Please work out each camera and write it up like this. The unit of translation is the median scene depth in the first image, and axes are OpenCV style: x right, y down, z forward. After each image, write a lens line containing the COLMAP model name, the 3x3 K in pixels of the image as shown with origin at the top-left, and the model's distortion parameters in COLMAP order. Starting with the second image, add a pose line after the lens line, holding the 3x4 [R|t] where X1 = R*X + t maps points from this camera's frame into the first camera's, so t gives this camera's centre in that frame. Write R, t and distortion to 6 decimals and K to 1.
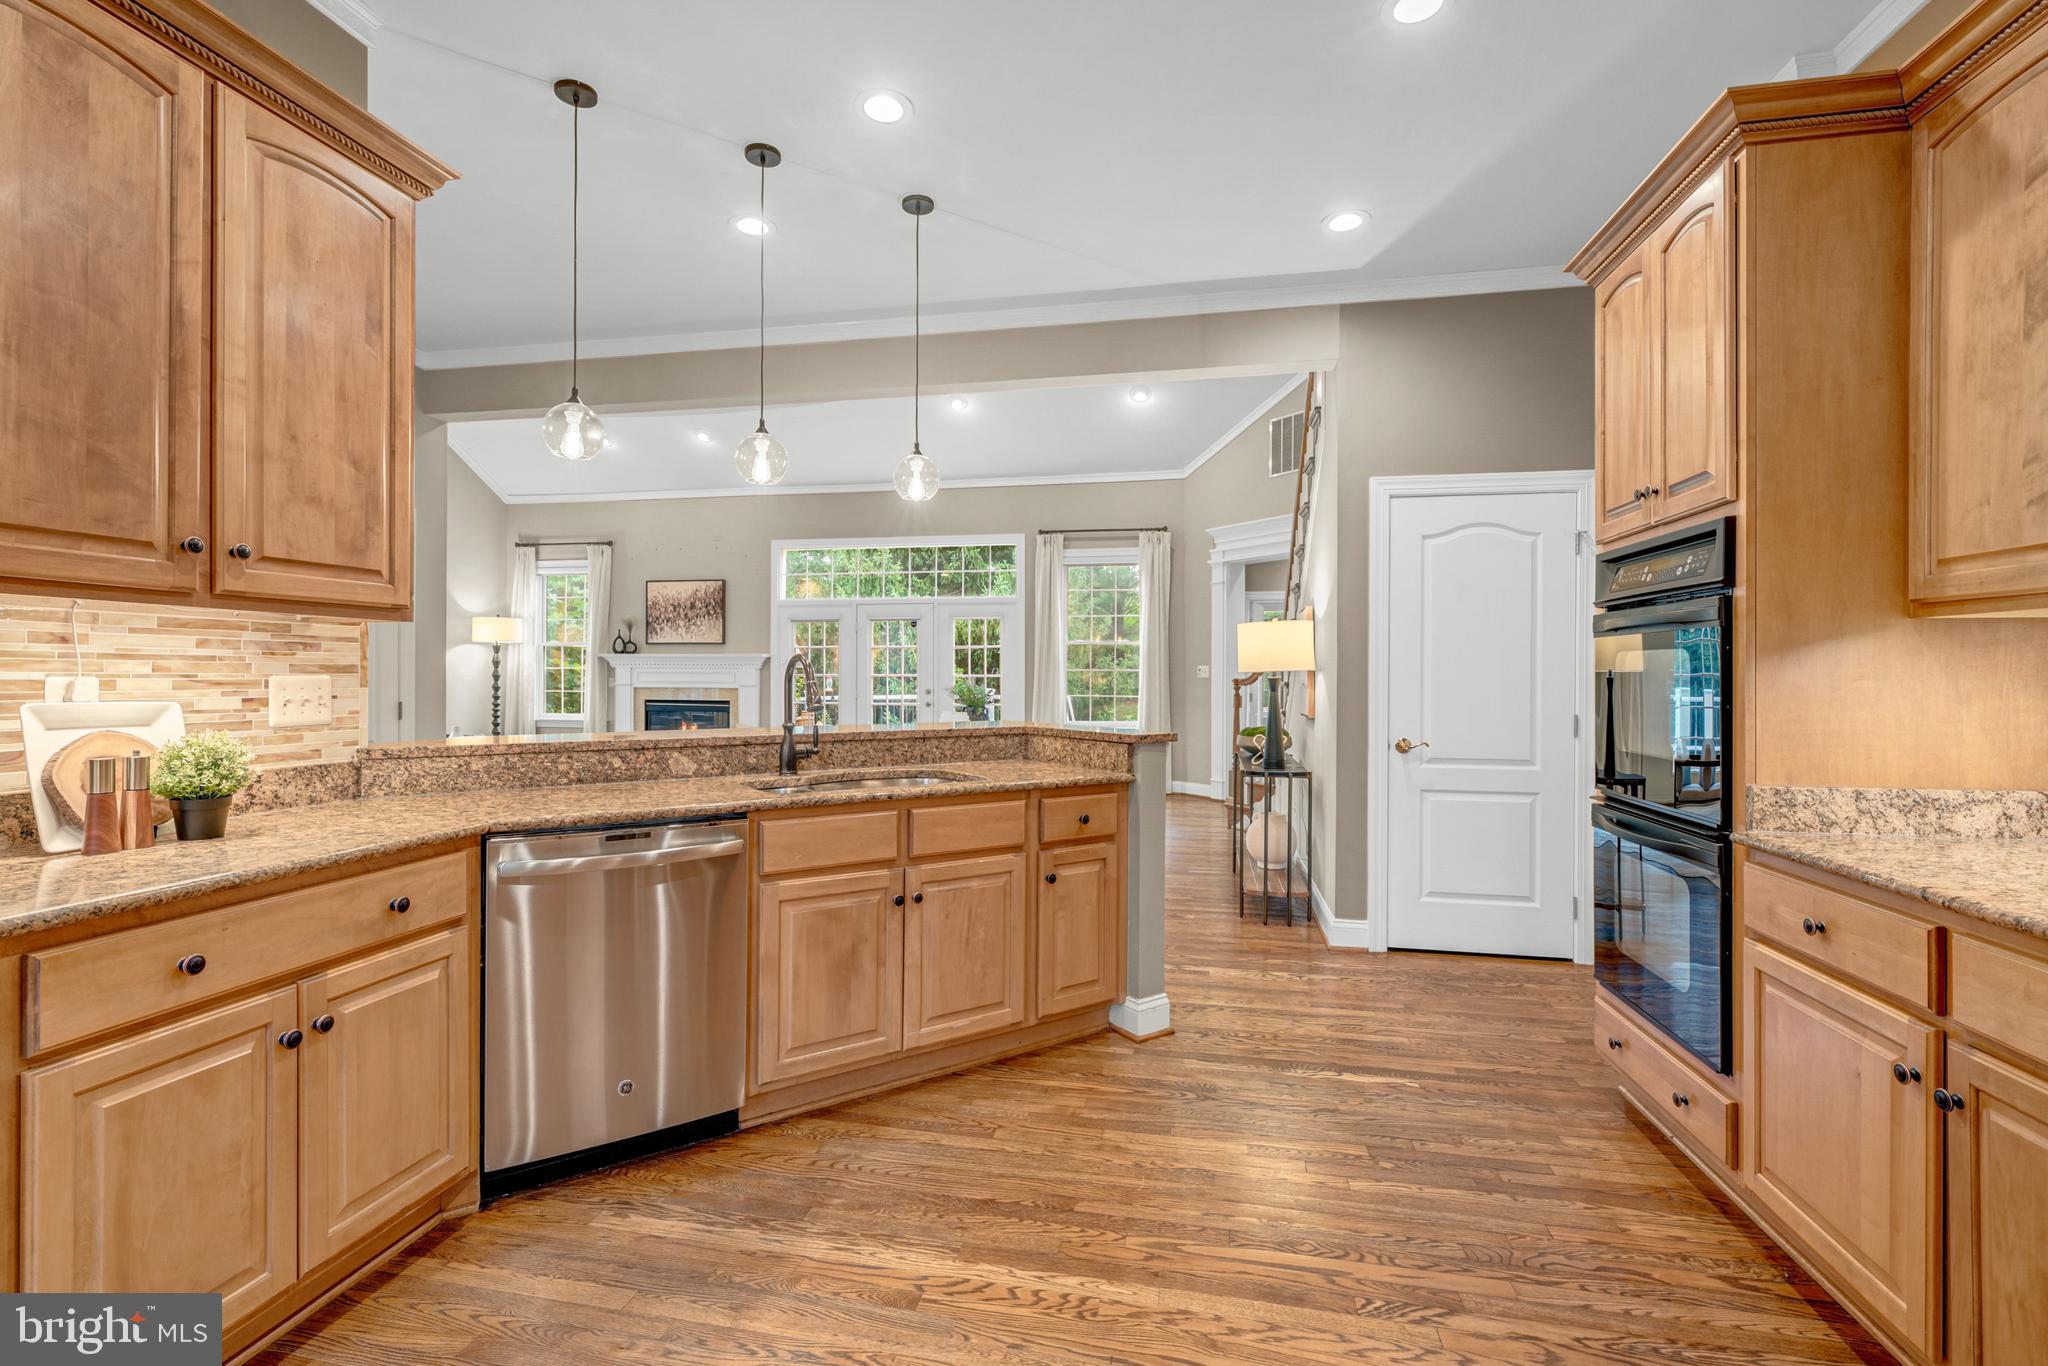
lens RADIAL K [[911.2, 0, 1010.6], [0, 911.2, 680.1], [0, 0, 1]] dist [-0.001735, -0.000255]
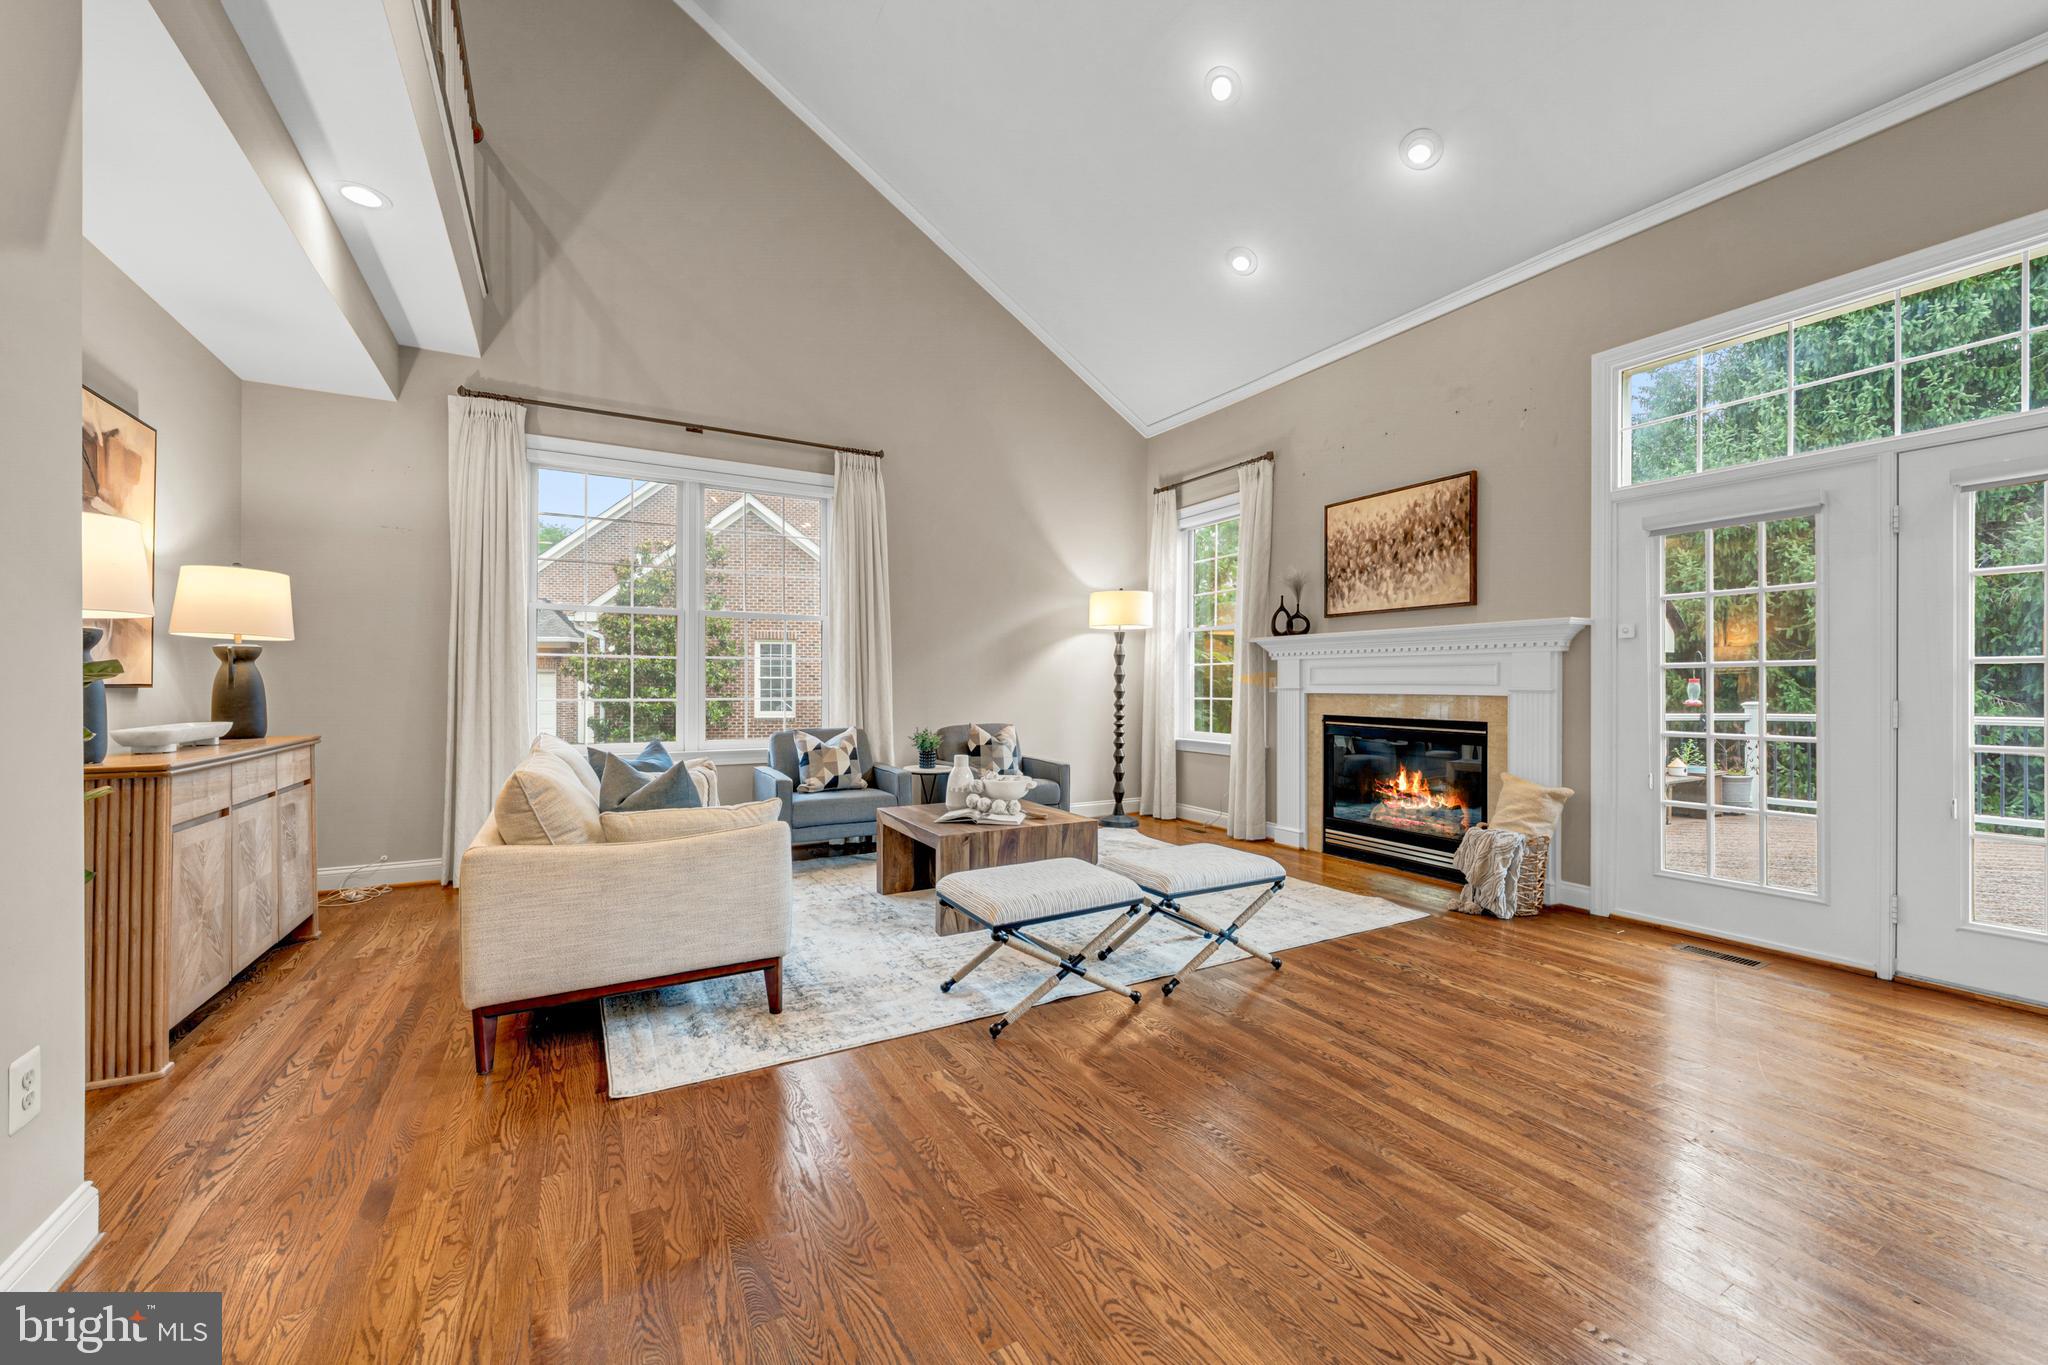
lens RADIAL K [[782.9, 0, 1016.4], [0, 782.9, 685.1], [0, 0, 1]] dist [-0.000693, -0.000459]
pose [[0.652751, -0.002218, -0.757569, -0.591667], [-0.003269, 0.999978, -0.005744, 0.024530], [0.757565, 0.006226, 0.652730, 2.034226]]
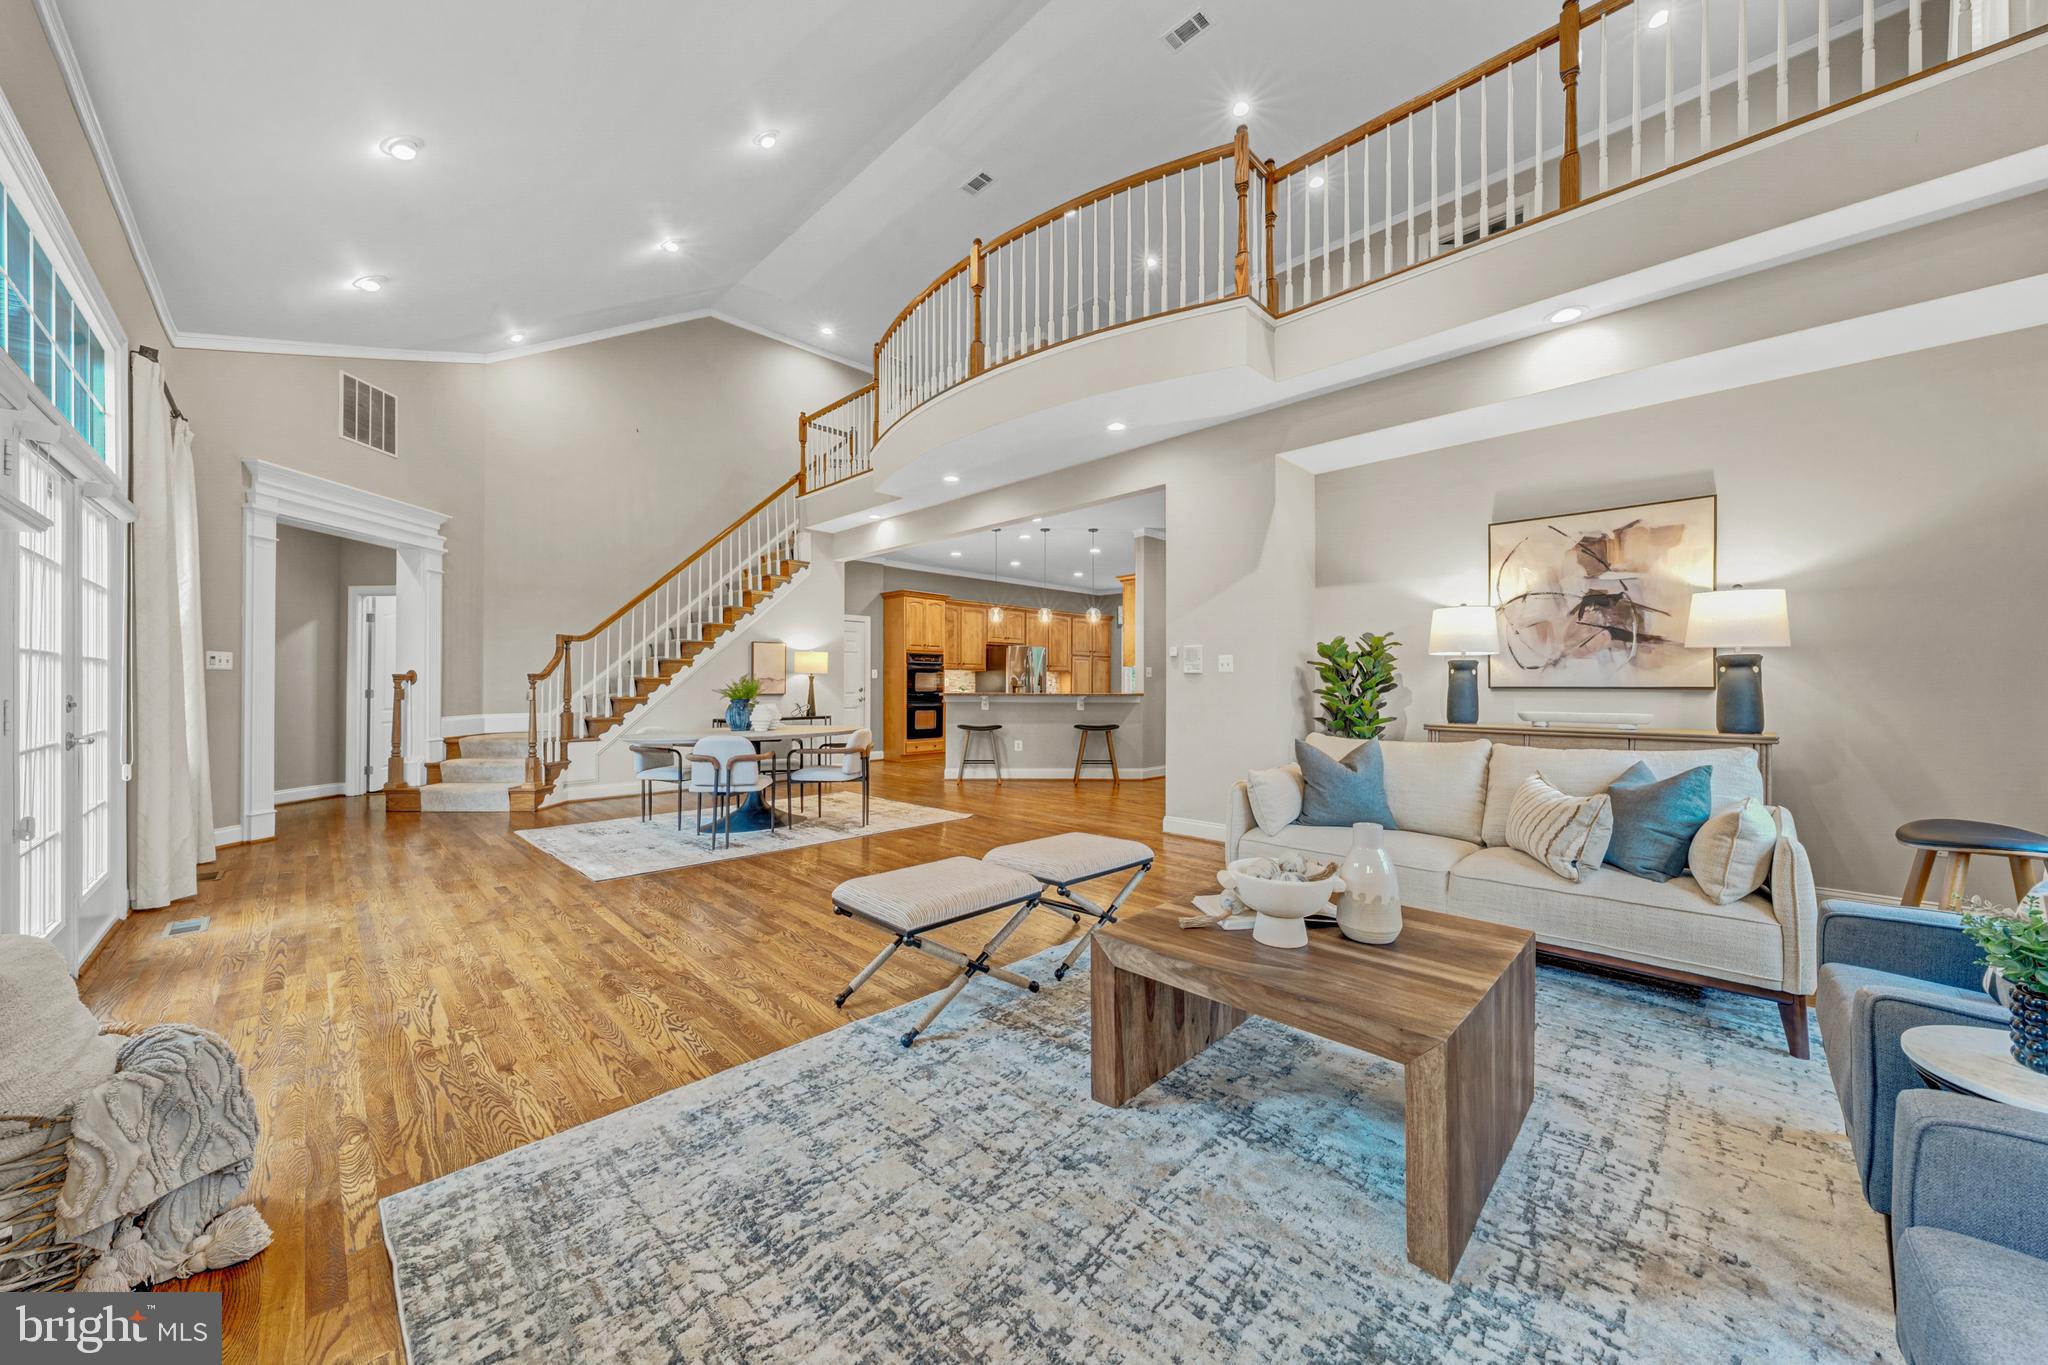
lens RADIAL K [[721.0, 0, 1017.4], [0, 721.0, 684.0], [0, 0, 1]] dist [-0.000255, 0.000033]
pose [[-0.831777, -0.004935, 0.555088, -1.874426], [-0.002386, 0.999983, 0.005314, 0.011859], [-0.555105, 0.003095, -0.831775, 3.666016]]
